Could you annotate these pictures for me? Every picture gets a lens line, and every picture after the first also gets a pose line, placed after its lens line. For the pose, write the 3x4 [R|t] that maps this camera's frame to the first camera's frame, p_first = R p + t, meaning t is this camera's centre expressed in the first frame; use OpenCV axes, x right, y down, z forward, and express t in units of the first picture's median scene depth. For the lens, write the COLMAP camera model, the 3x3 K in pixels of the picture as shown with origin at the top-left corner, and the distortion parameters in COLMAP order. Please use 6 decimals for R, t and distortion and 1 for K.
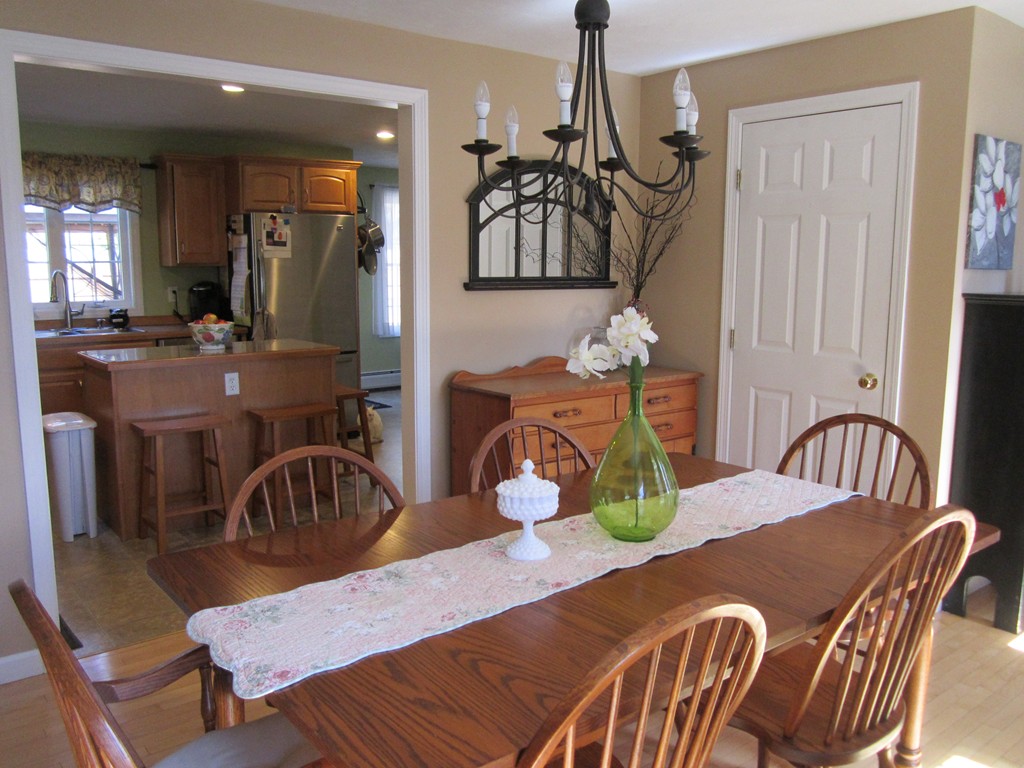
lens RADIAL K [[851.0, 0, 513.2], [0, 851.0, 381.9], [0, 0, 1]] dist [-0.048826, 0.020195]
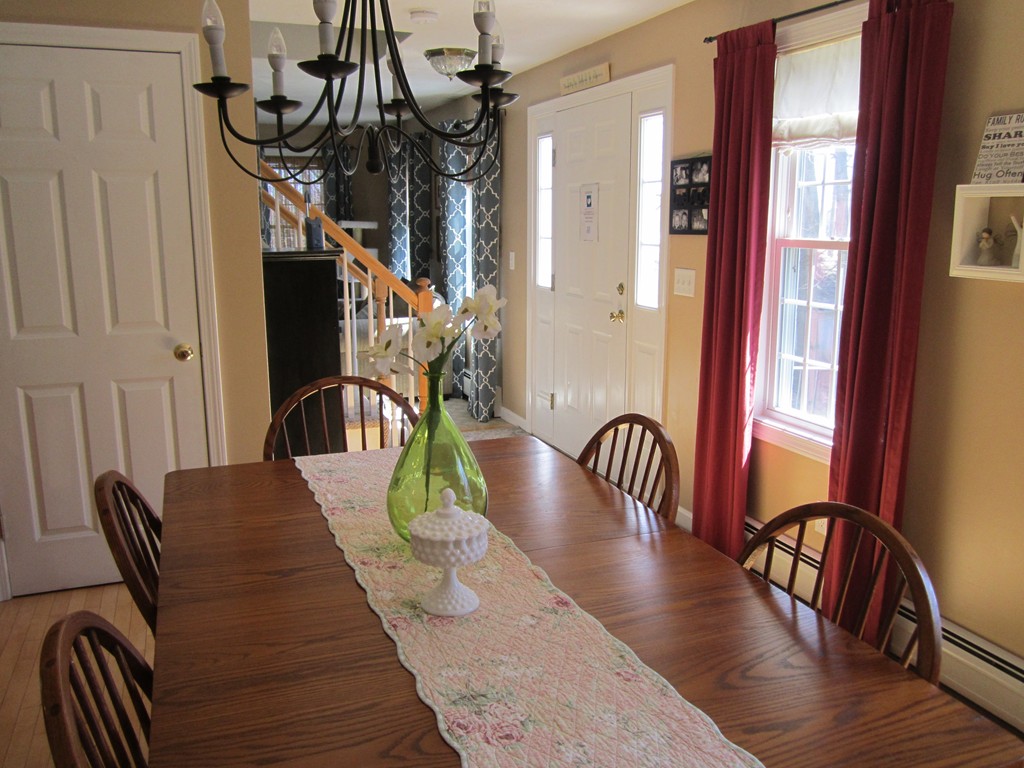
lens RADIAL K [[851.0, 0, 516.2], [0, 851.0, 386.7], [0, 0, 1]] dist [-0.048826, 0.020195]
pose [[0.301963, -0.192912, 0.933597, -0.381933], [0.141998, 0.977488, 0.156054, -0.063391], [-0.942685, 0.085446, 0.322558, 0.386889]]
